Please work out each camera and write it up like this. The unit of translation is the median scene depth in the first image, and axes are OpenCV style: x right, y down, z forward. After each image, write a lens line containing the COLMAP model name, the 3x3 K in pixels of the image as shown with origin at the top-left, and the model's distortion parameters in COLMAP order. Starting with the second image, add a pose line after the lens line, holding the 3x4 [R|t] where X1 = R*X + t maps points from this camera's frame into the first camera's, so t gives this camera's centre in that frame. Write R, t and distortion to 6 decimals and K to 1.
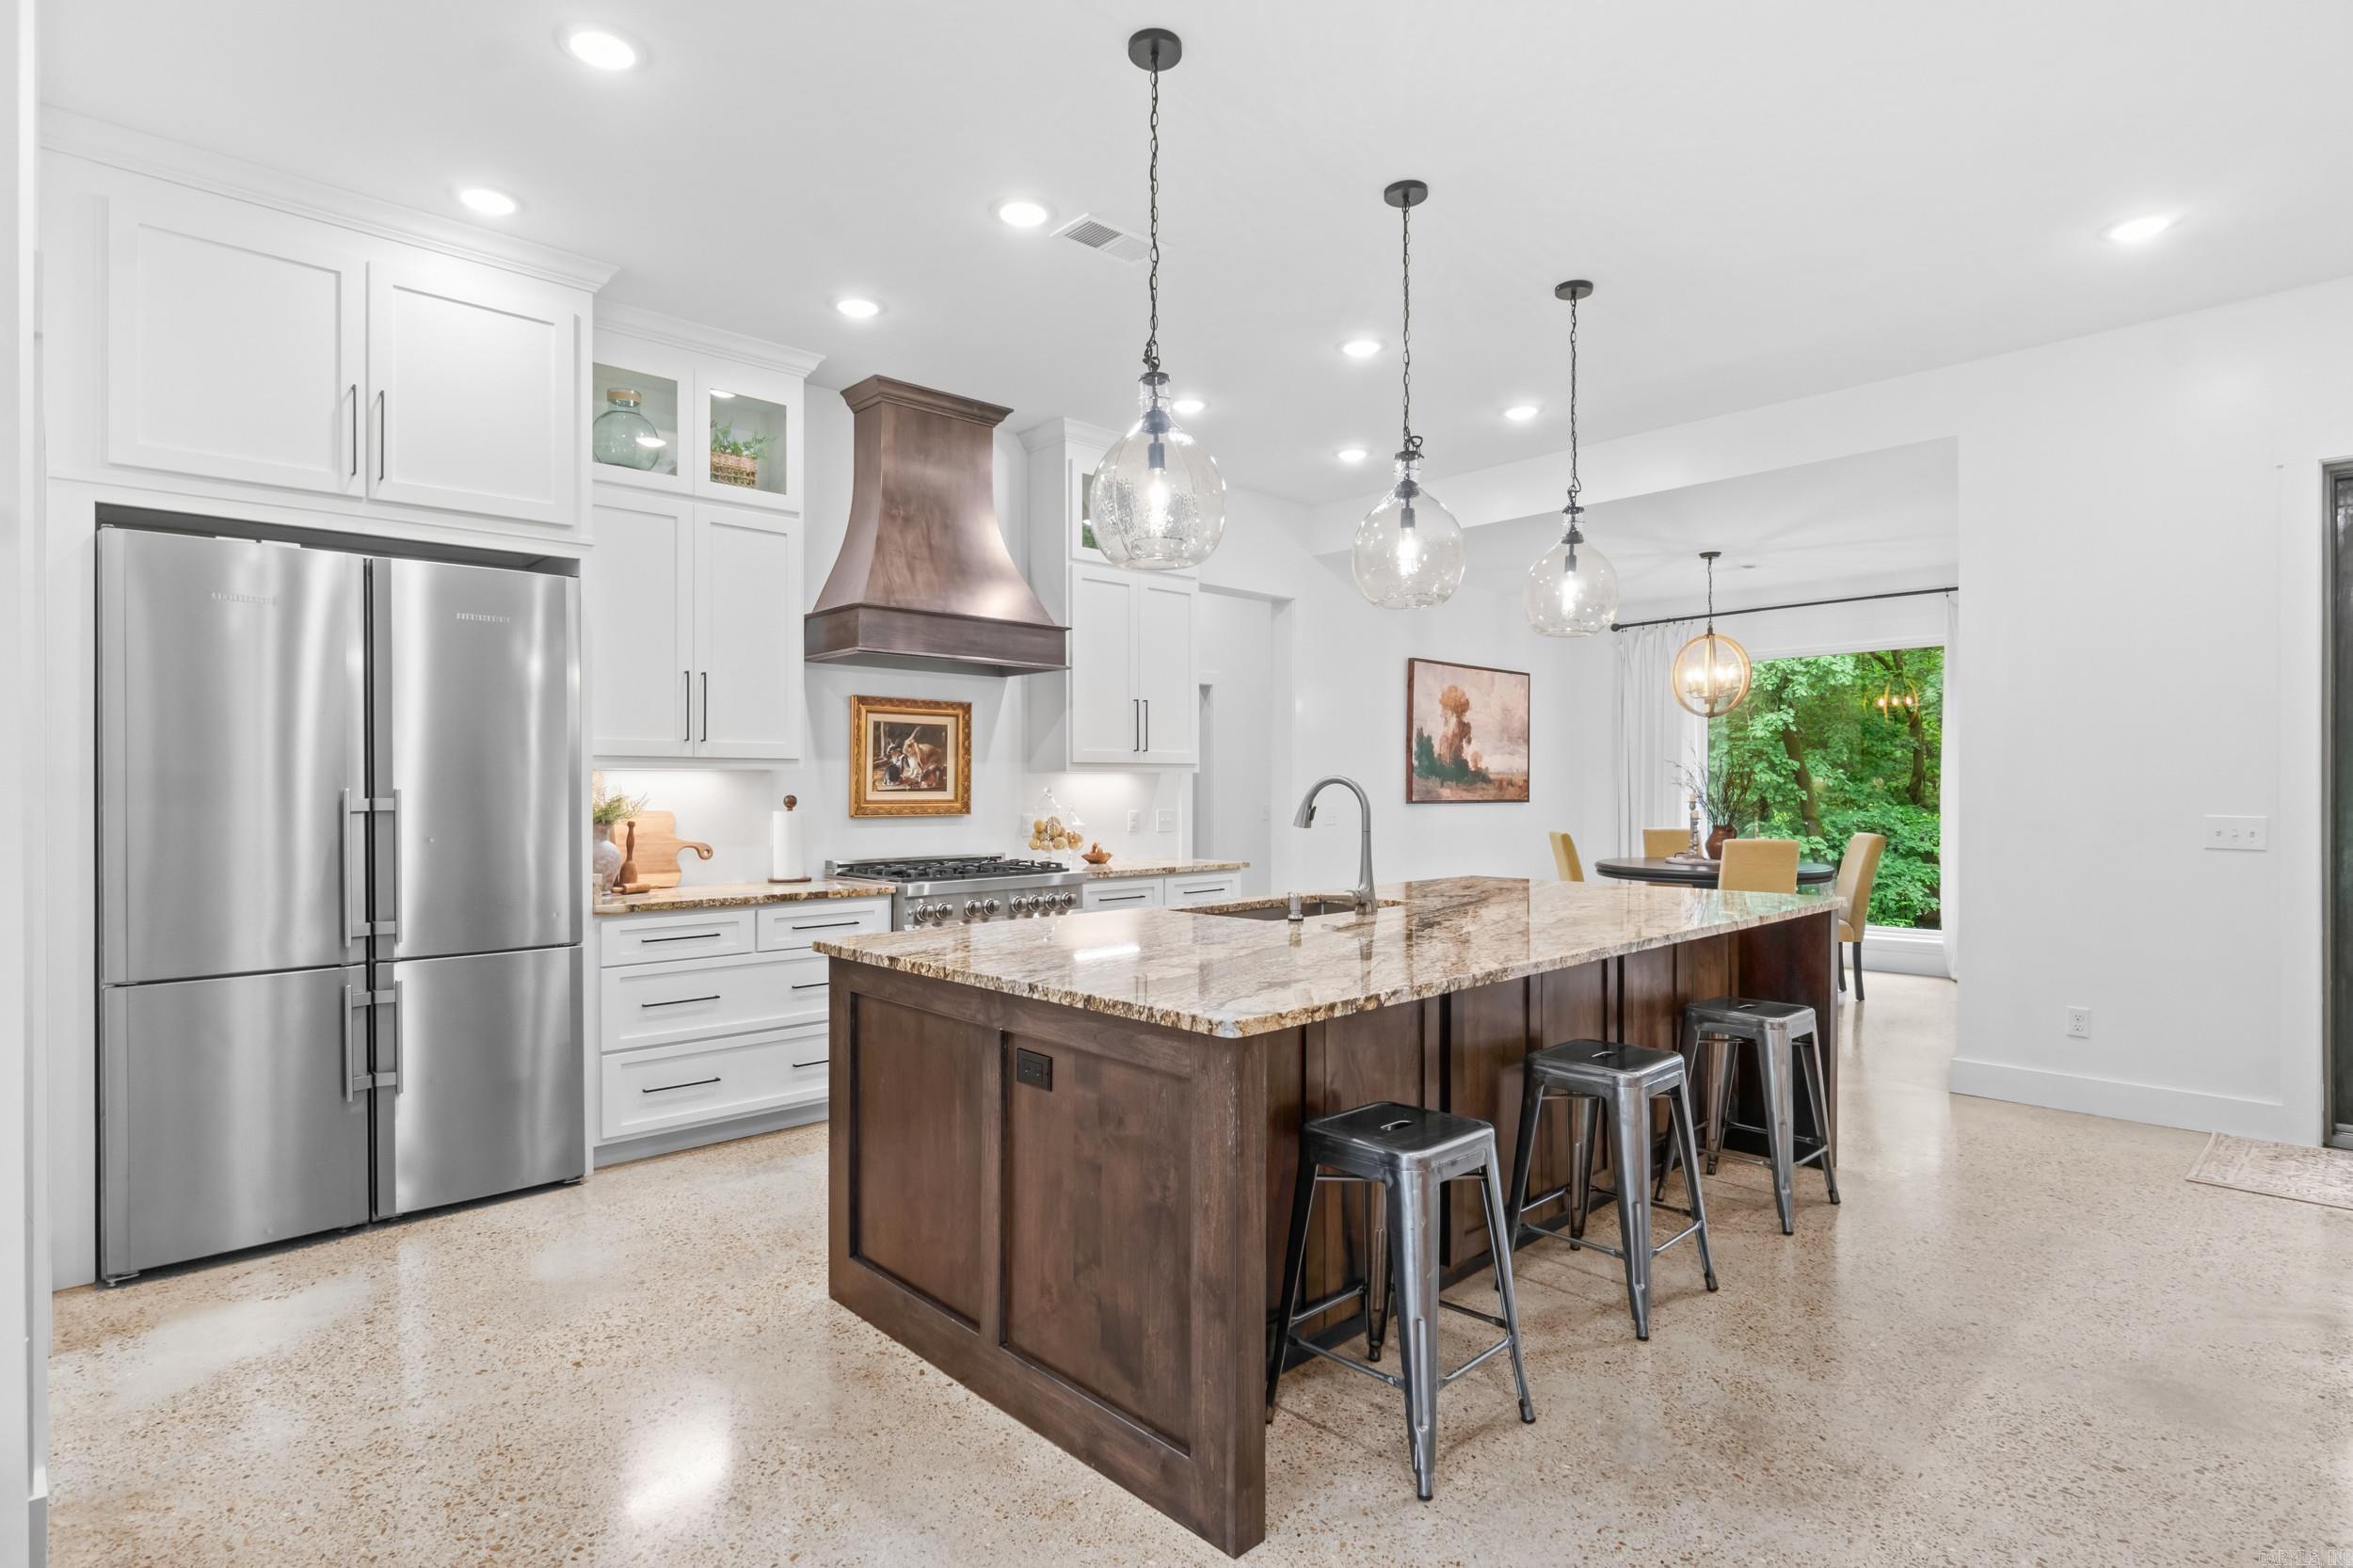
lens RADIAL K [[1189.0, 0, 1172.4], [0, 1189.0, 791.3], [0, 0, 1]] dist [-0.004762, 0.000074]
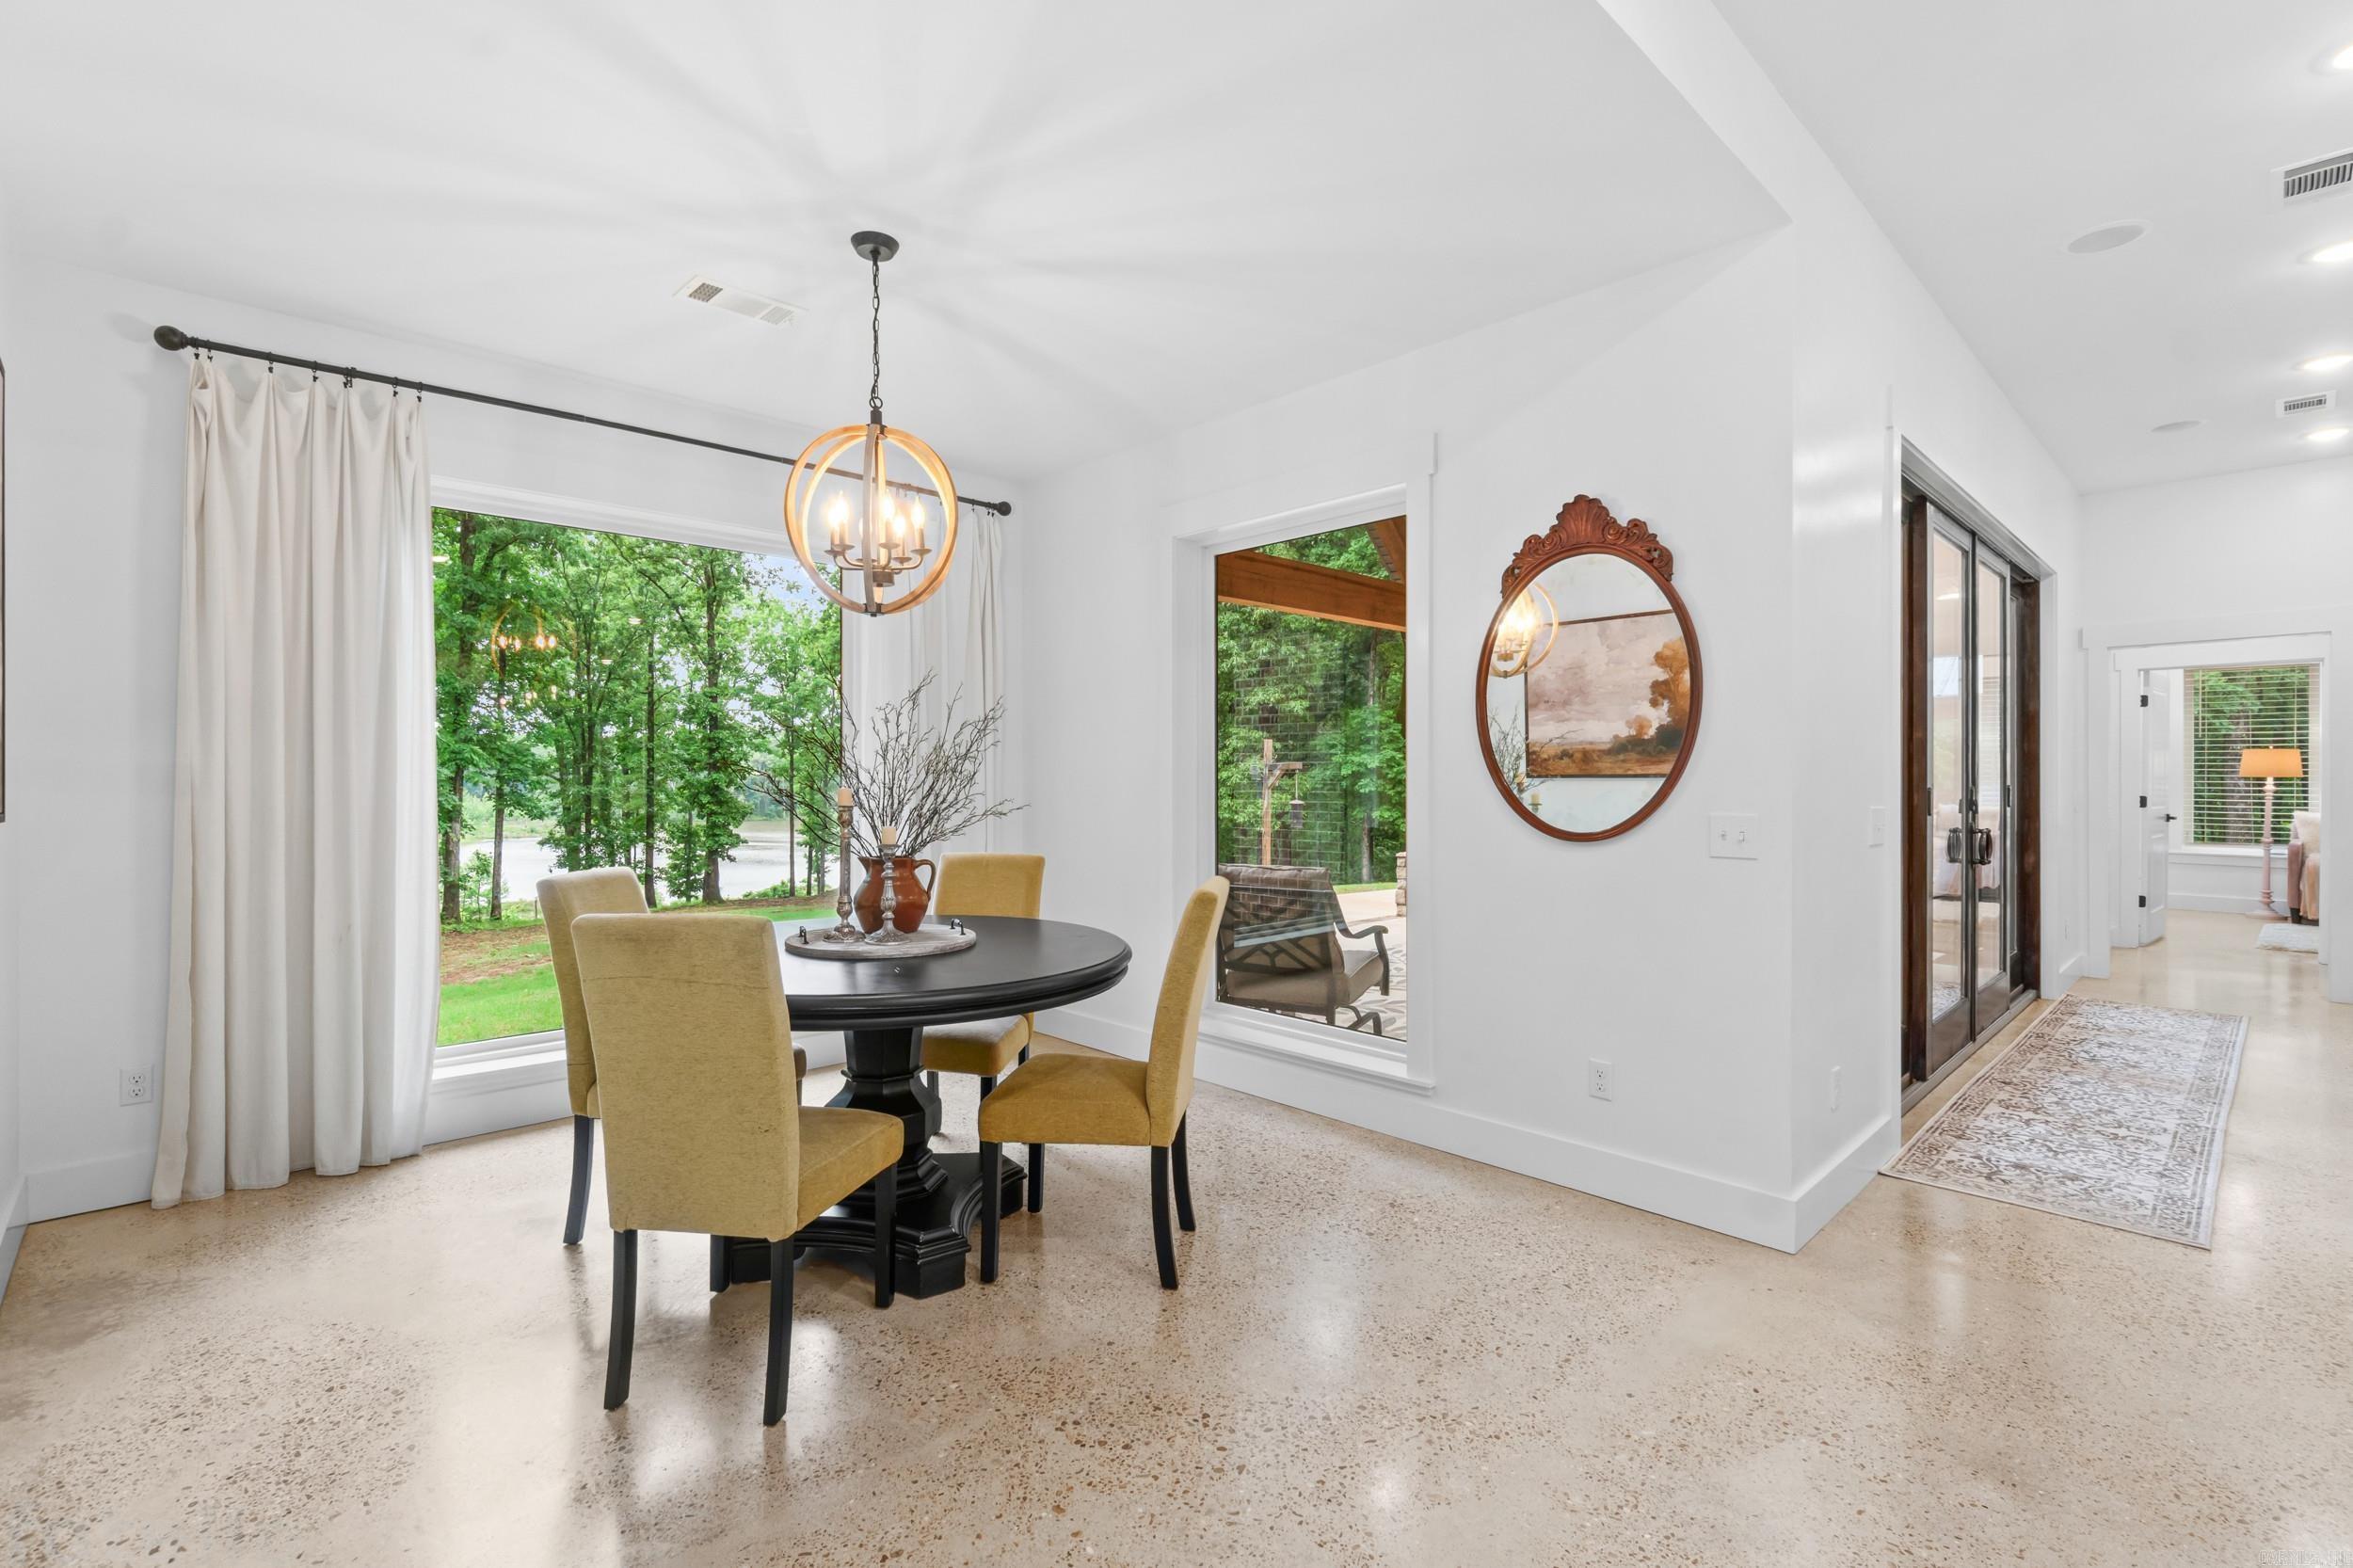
lens RADIAL K [[1022.0, 0, 1158.5], [0, 1022.0, 769.1], [0, 0, 1]] dist [-0.001866, 0.000193]
pose [[0.009908, 0.008997, 0.999910, 0.107656], [-0.001931, 0.999958, -0.008978, -0.001783], [-0.999949, -0.001842, 0.009925, 1.273456]]
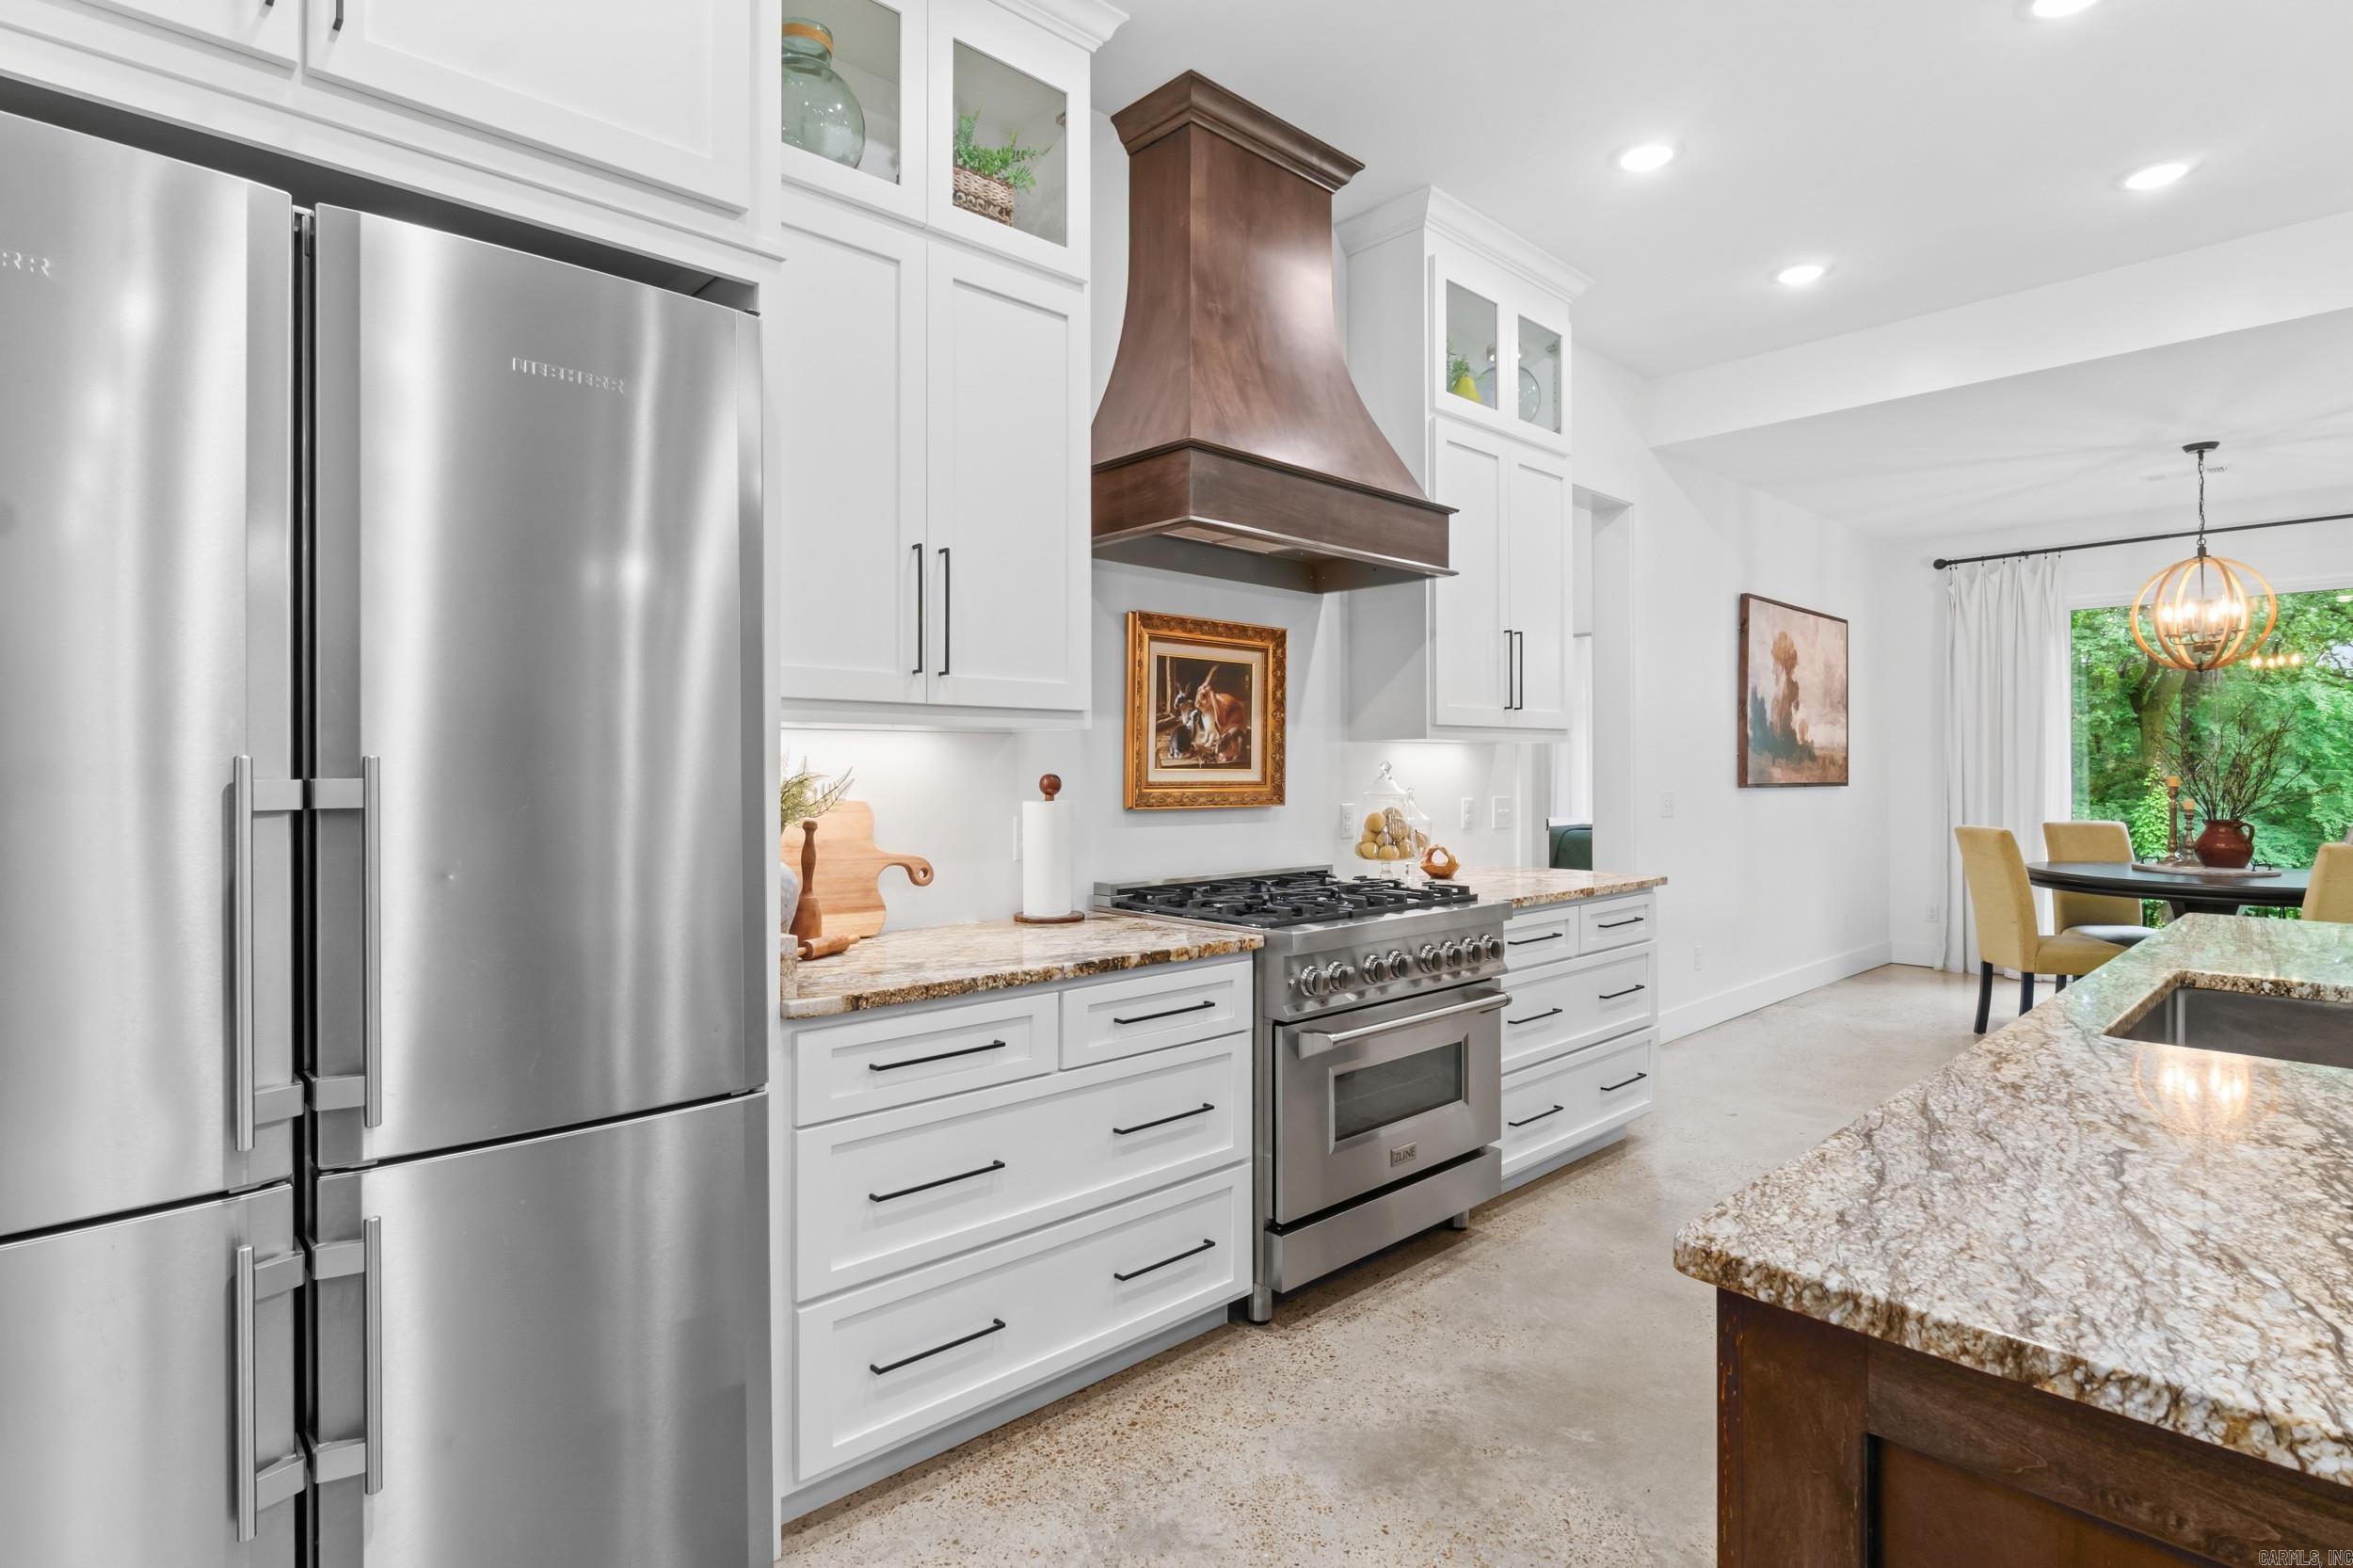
lens RADIAL K [[1189.0, 0, 1171.1], [0, 1189.0, 770.1], [0, 0, 1]] dist [-0.004762, 0.000074]
pose [[0.999990, 0.003609, -0.002595, -0.249507], [-0.003611, 0.999993, -0.000576, 0.001514], [0.002593, 0.000585, 0.999996, 0.392677]]
